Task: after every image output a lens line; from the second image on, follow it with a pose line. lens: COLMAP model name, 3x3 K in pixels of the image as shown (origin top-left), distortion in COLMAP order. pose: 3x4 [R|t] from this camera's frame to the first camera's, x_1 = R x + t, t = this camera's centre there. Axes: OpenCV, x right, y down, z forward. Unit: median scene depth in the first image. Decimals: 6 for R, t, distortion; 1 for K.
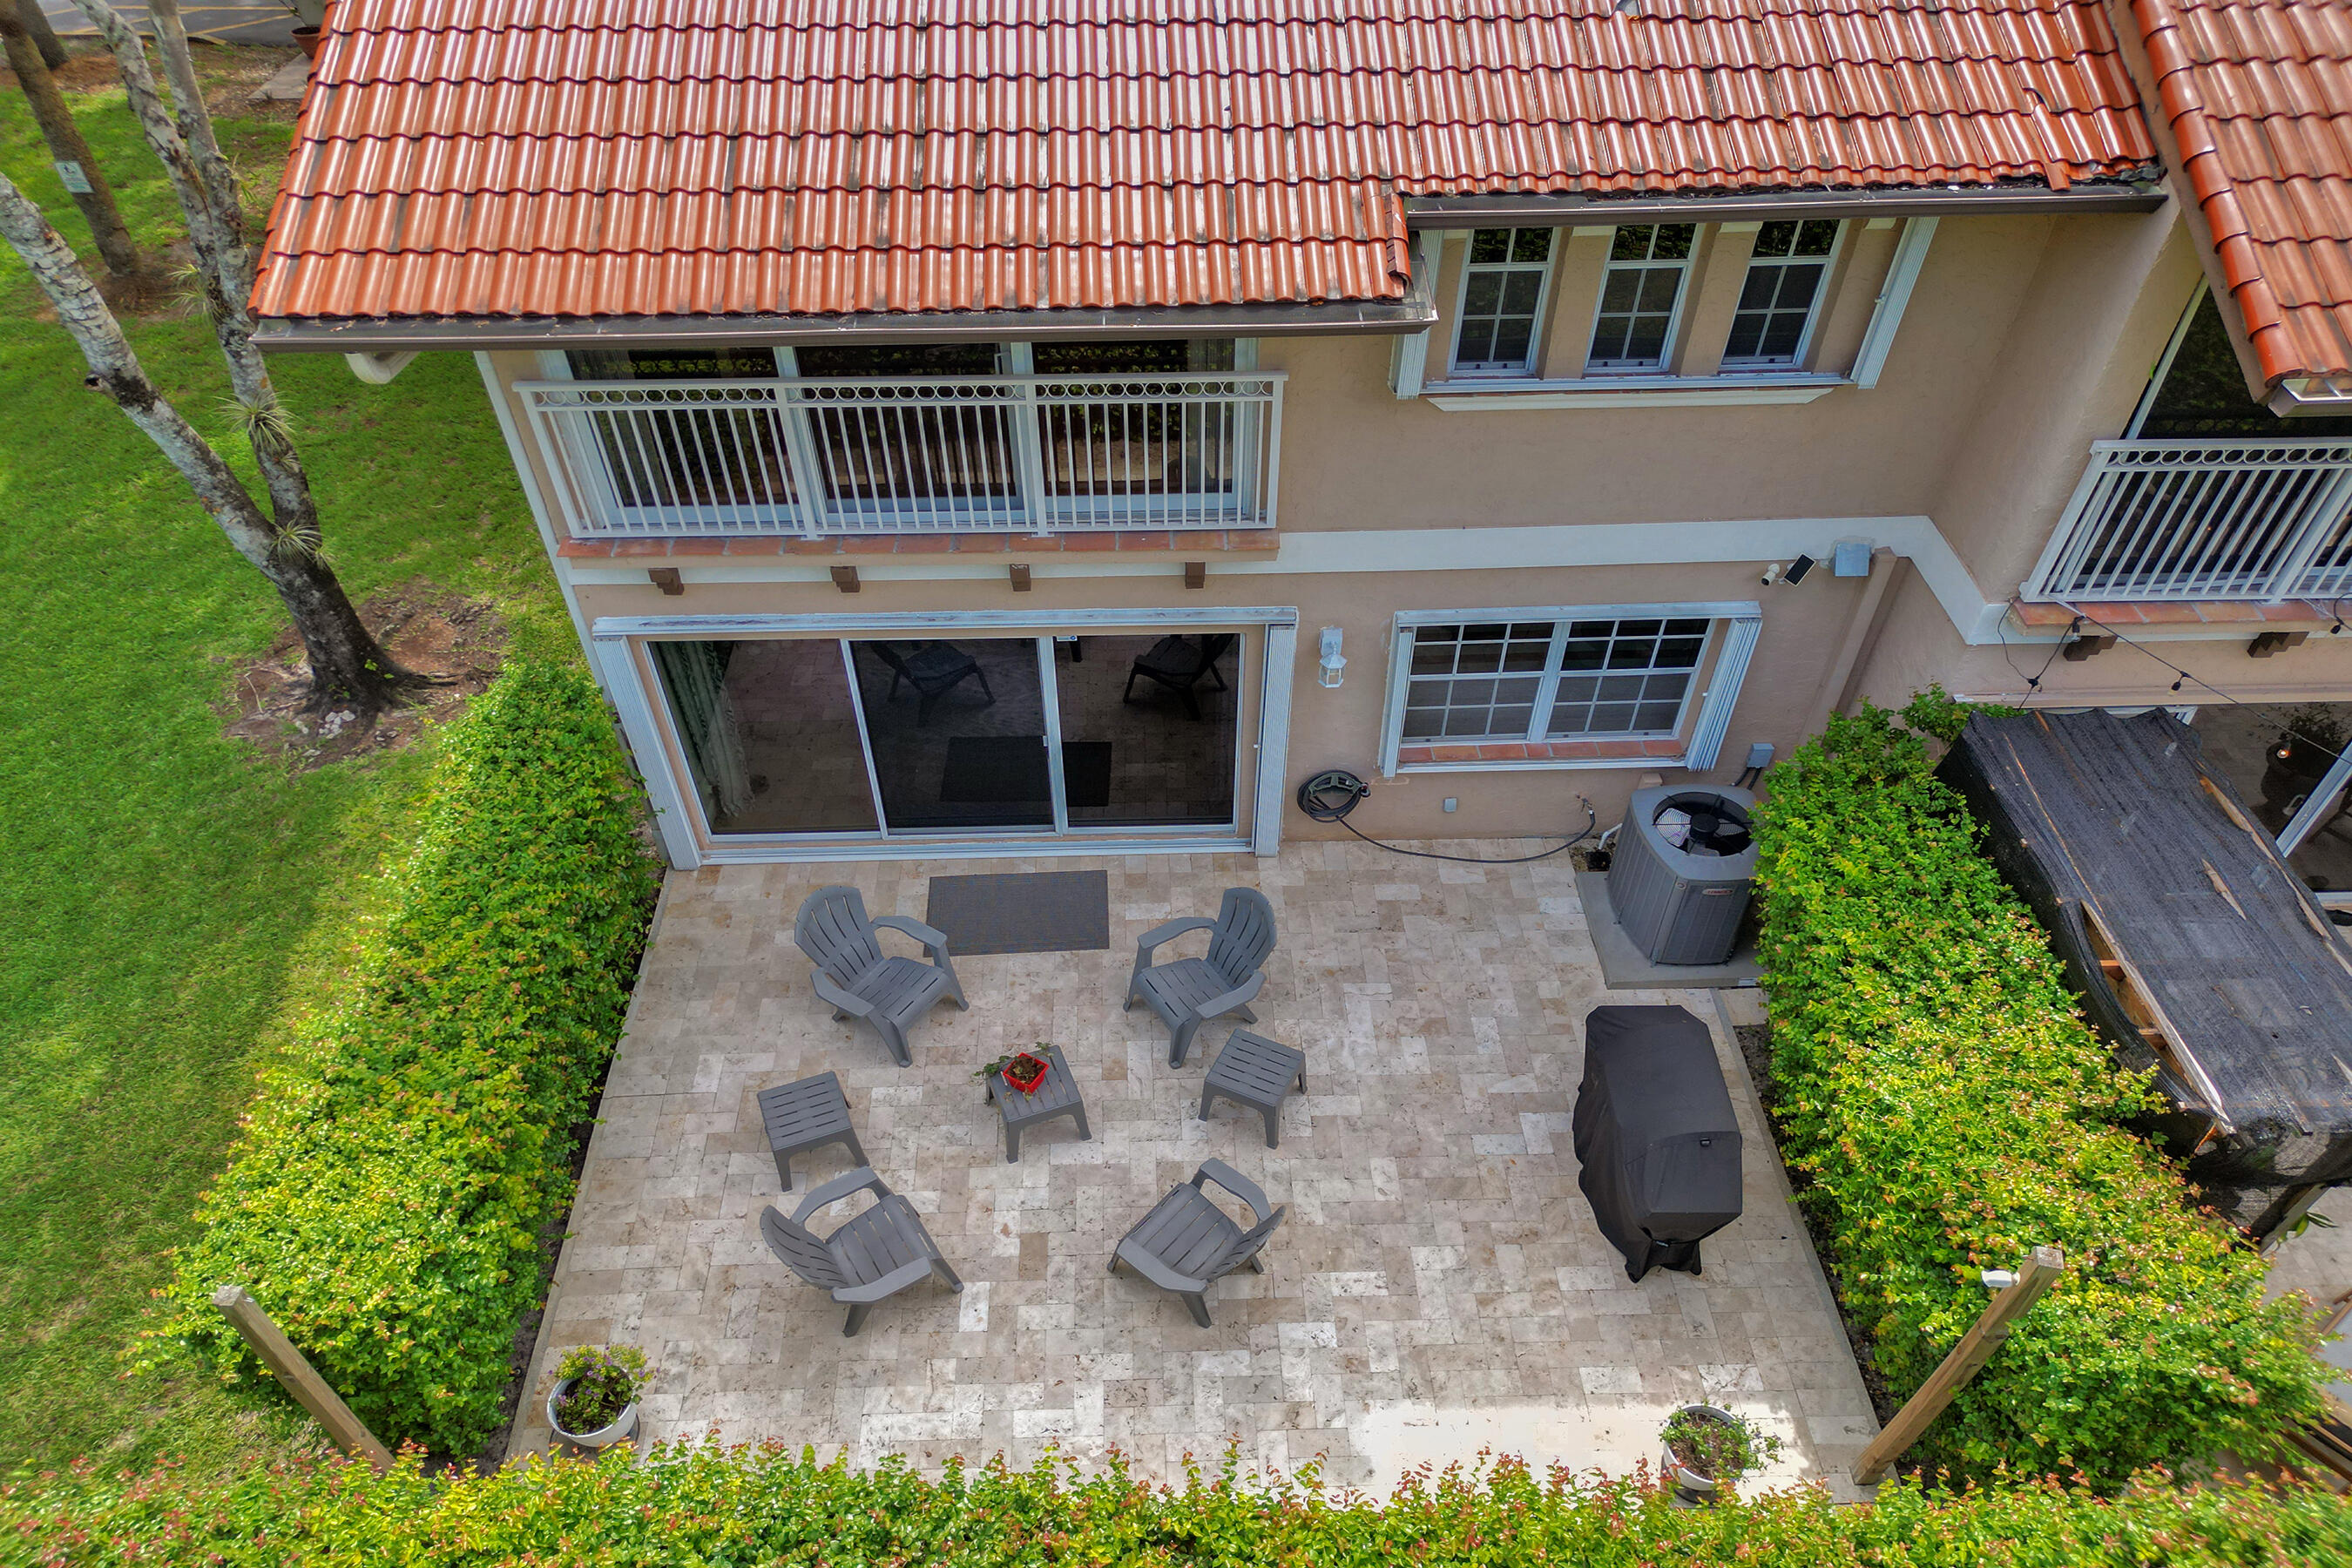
lens RADIAL K [[1497.3, 0, 1157.8], [0, 1497.3, 799.8], [0, 0, 1]] dist [0.070776, -0.071071]
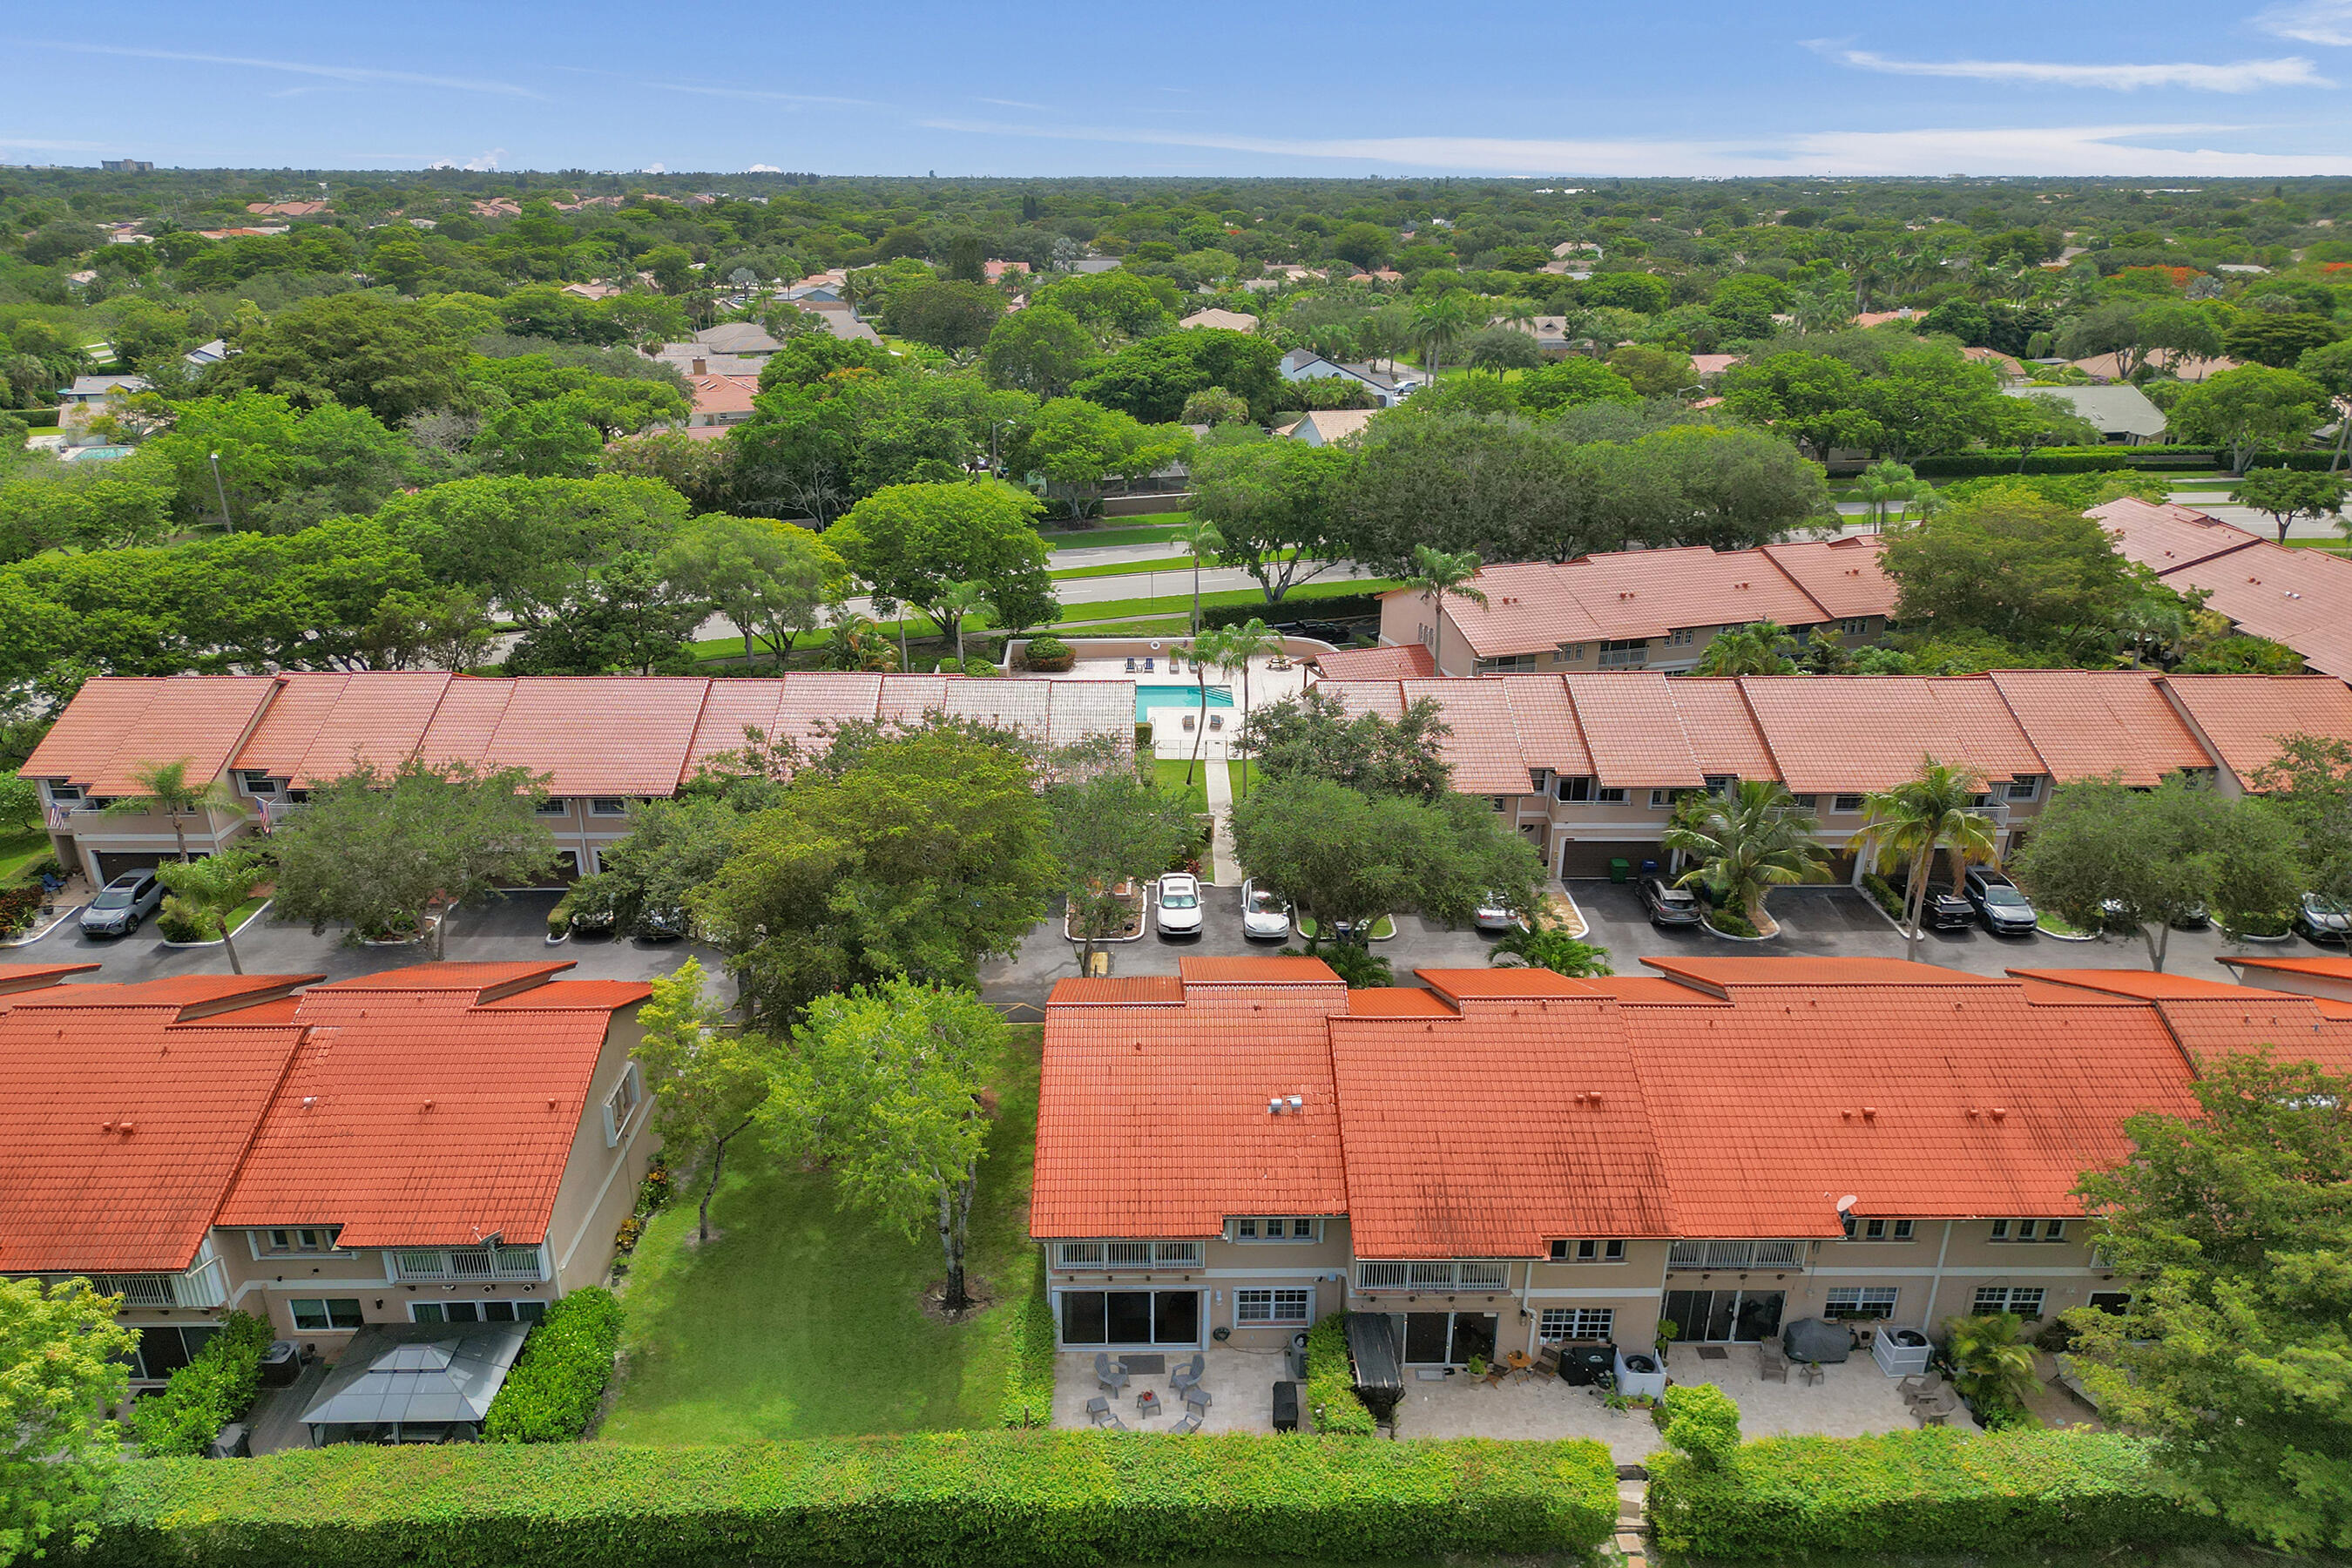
lens RADIAL K [[1497.3, 0, 1157.8], [0, 1497.3, 799.8], [0, 0, 1]] dist [0.070776, -0.071071]
pose [[0.999888, 0.014910, 0.001616, -0.087504], [-0.013094, 0.920403, -0.390751, 0.286231], [-0.007313, 0.390685, 0.920495, -3.583076]]
